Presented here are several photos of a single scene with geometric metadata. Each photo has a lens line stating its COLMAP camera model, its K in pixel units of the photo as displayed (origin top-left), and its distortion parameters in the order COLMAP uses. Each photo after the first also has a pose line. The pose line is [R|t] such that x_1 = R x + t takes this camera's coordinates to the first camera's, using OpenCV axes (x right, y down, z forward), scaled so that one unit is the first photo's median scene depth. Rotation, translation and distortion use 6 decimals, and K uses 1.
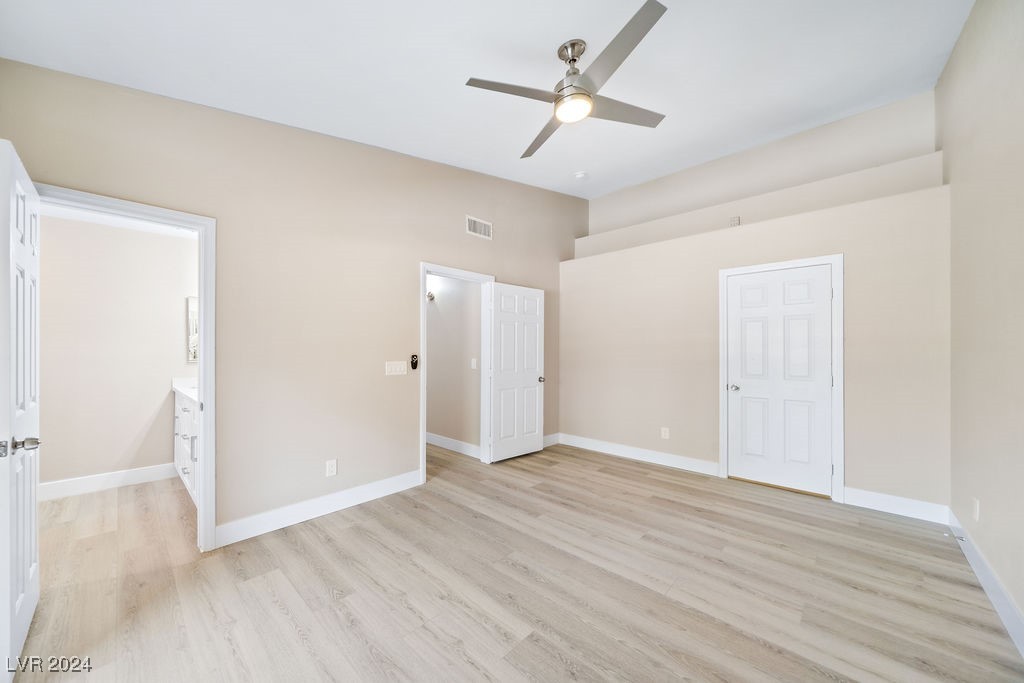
lens RADIAL K [[369.0, 0, 467.7], [0, 369.0, 350.4], [0, 0, 1]] dist [-0.001803, -0.000150]
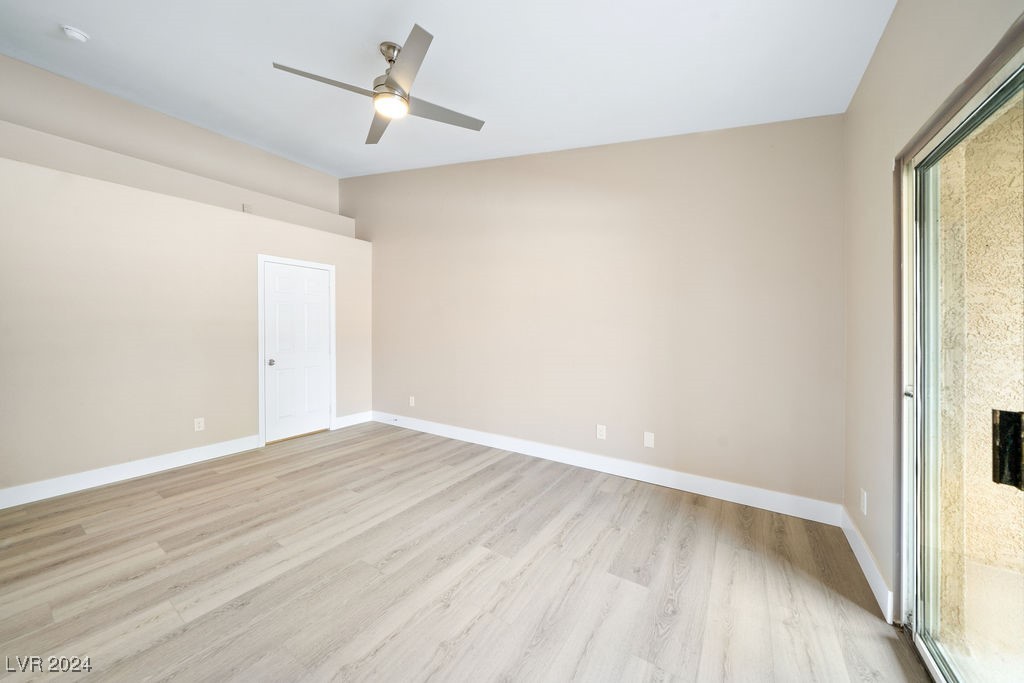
lens RADIAL K [[364.2, 0, 494.7], [0, 364.2, 331.1], [0, 0, 1]] dist [-0.000605, -0.000064]
pose [[-0.203011, -0.004348, 0.979167, -0.614470], [-0.001376, 0.999990, 0.004155, 0.000515], [-0.979175, -0.000504, -0.203015, 0.686781]]
